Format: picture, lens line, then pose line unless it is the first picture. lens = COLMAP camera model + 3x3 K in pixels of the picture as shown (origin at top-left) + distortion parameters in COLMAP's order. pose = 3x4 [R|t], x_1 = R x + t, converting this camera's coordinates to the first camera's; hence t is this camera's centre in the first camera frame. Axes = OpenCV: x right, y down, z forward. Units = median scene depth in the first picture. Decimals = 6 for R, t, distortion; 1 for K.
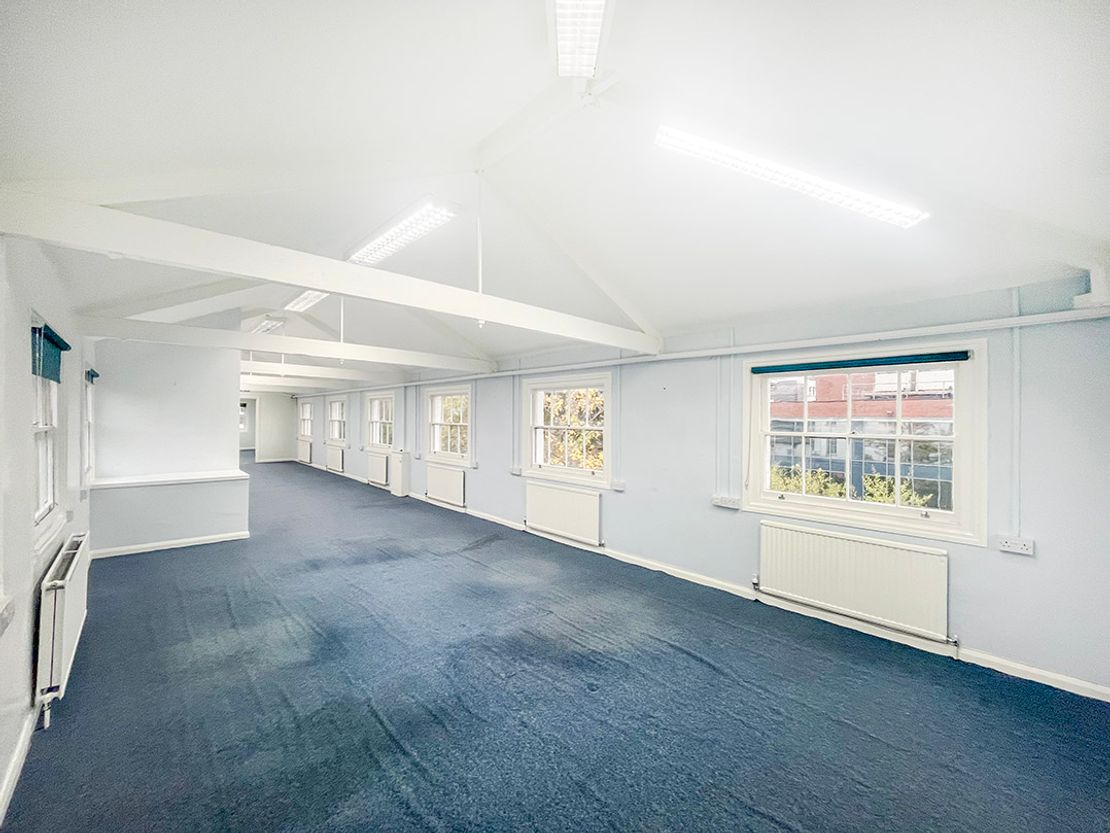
lens RADIAL K [[461.4, 0, 555.0], [0, 461.4, 416.5], [0, 0, 1]] dist [-0.000184, 0.000403]
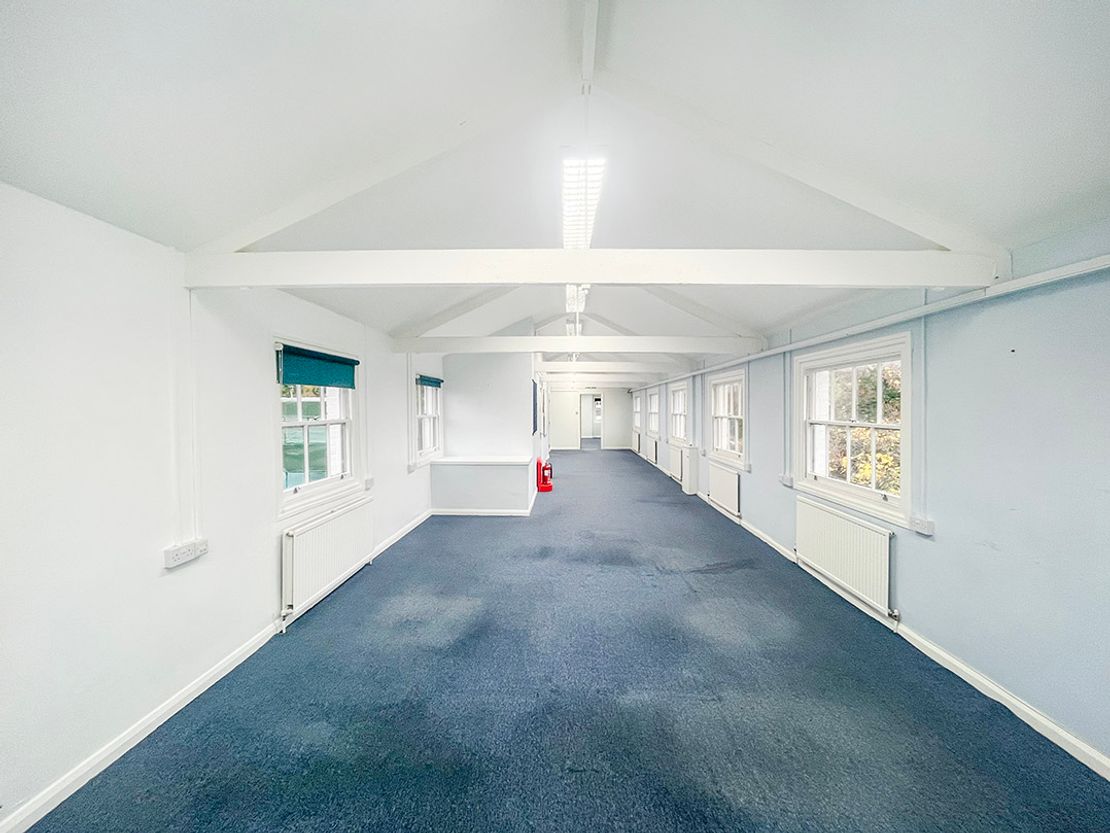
lens RADIAL K [[461.4, 0, 555.0], [0, 461.4, 416.5], [0, 0, 1]] dist [-0.000184, 0.000403]
pose [[0.715691, 0.002526, -0.698413, 0.198831], [0.010777, 0.999834, 0.014660, -0.000792], [0.698334, -0.018019, 0.715545, 0.244690]]
